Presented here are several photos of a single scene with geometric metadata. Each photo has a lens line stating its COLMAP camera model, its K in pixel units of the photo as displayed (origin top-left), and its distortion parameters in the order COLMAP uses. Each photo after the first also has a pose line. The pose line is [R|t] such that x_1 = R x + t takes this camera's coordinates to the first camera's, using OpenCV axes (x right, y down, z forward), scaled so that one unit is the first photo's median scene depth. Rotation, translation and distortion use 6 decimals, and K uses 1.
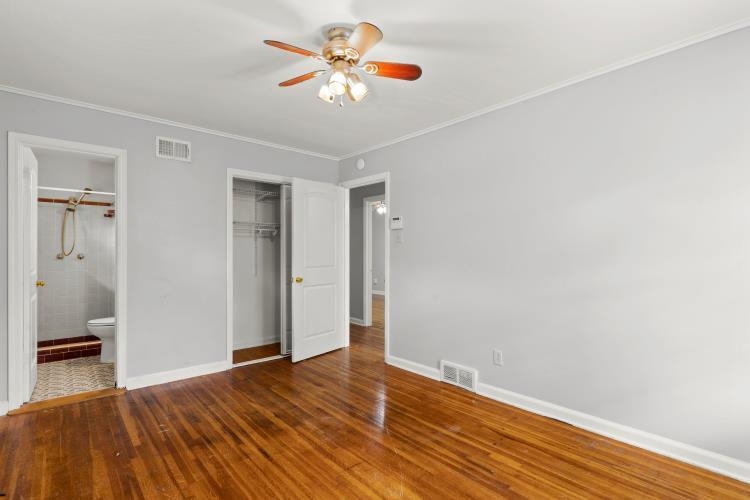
lens RADIAL K [[359.5, 0, 357.1], [0, 359.5, 251.8], [0, 0, 1]] dist [0.007619, -0.001741]
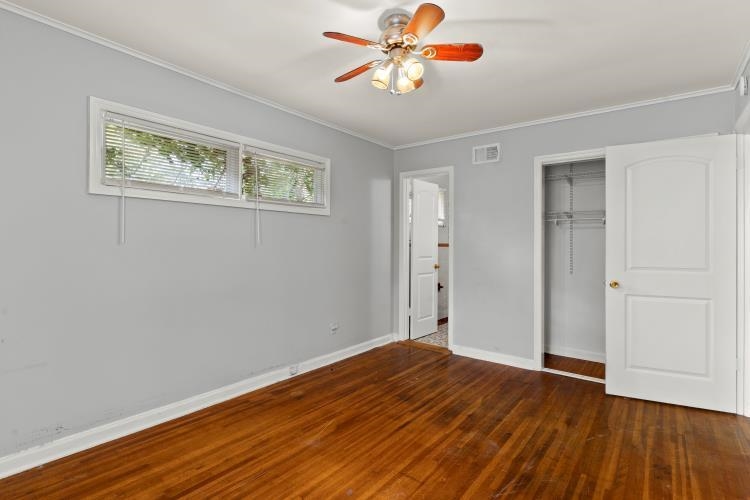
lens RADIAL K [[359.5, 0, 378.2], [0, 359.5, 249.4], [0, 0, 1]] dist [0.007619, -0.001741]
pose [[0.229084, 0.009320, -0.973362, 0.721691], [-0.000704, 0.999955, 0.009409, 0.001036], [0.973406, -0.001470, 0.229081, 0.591252]]
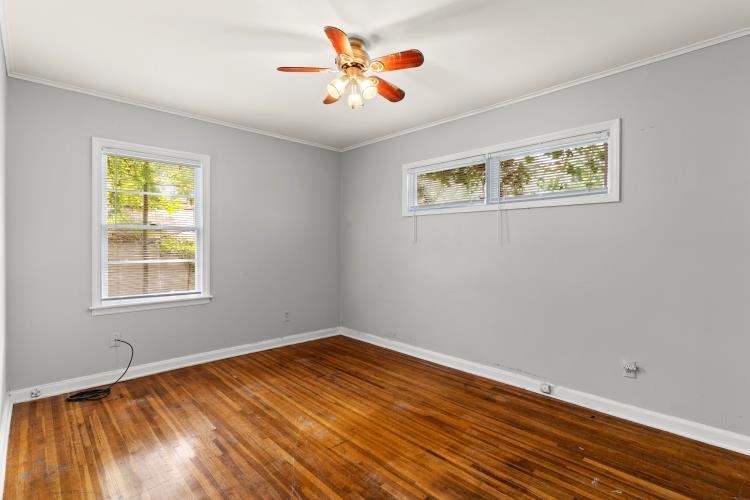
lens RADIAL K [[359.5, 0, 380.0], [0, 359.5, 246.6], [0, 0, 1]] dist [0.007619, -0.001741]
pose [[-0.994537, -0.006038, -0.104214, -0.009925], [-0.005741, 0.999979, -0.003148, 0.014876], [0.104231, -0.002533, -0.994550, 1.716898]]
